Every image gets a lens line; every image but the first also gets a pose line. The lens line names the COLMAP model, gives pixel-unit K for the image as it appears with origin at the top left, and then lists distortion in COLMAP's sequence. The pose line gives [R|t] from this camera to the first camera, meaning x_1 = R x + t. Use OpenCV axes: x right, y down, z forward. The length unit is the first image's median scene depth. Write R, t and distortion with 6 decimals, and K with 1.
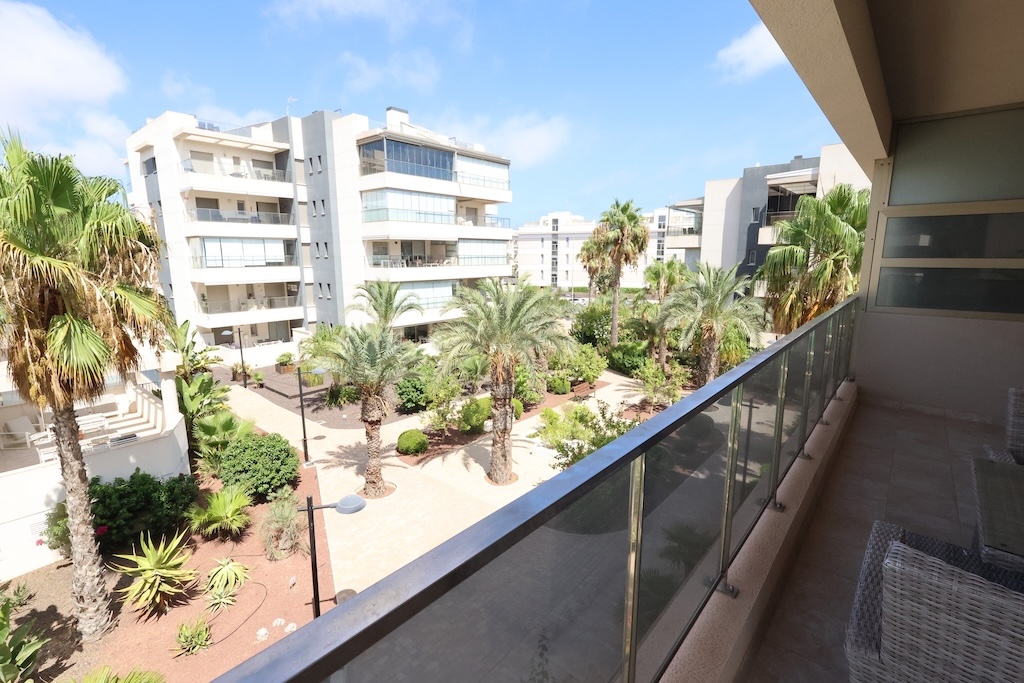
lens RADIAL K [[472.2, 0, 512.0], [0, 472.2, 341.5], [0, 0, 1]] dist [-0.001790, -0.000062]
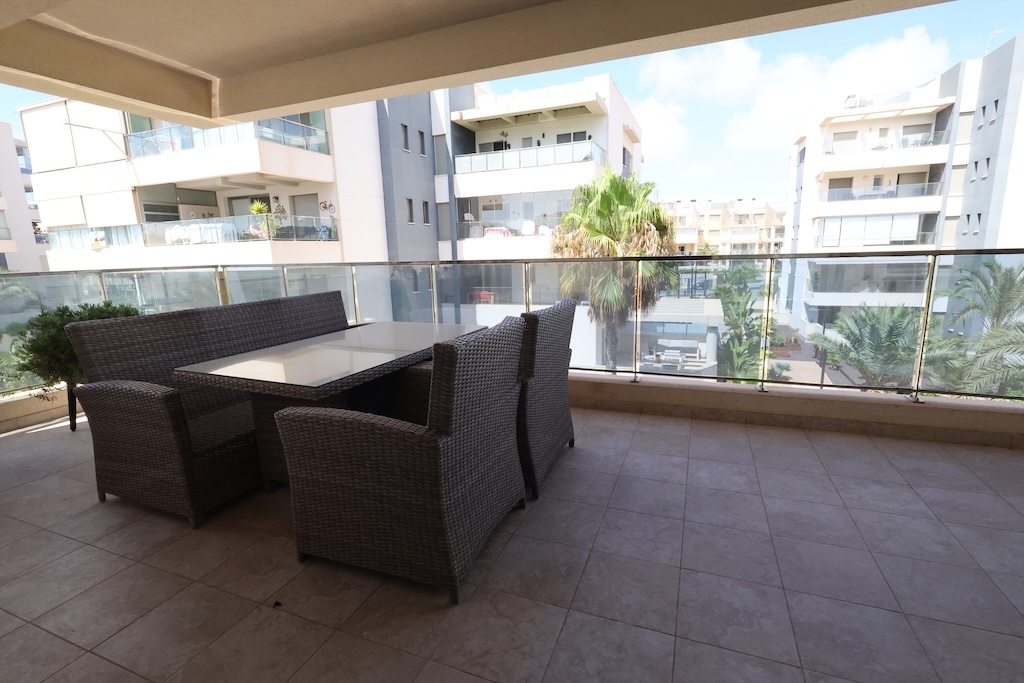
lens RADIAL K [[472.2, 0, 512.0], [0, 472.2, 341.5], [0, 0, 1]] dist [-0.001790, -0.000062]
pose [[0.321563, 0.174060, -0.930753, 0.123155], [-0.141637, 0.980742, 0.134475, 0.003475], [0.936235, 0.088587, 0.340024, 0.026596]]
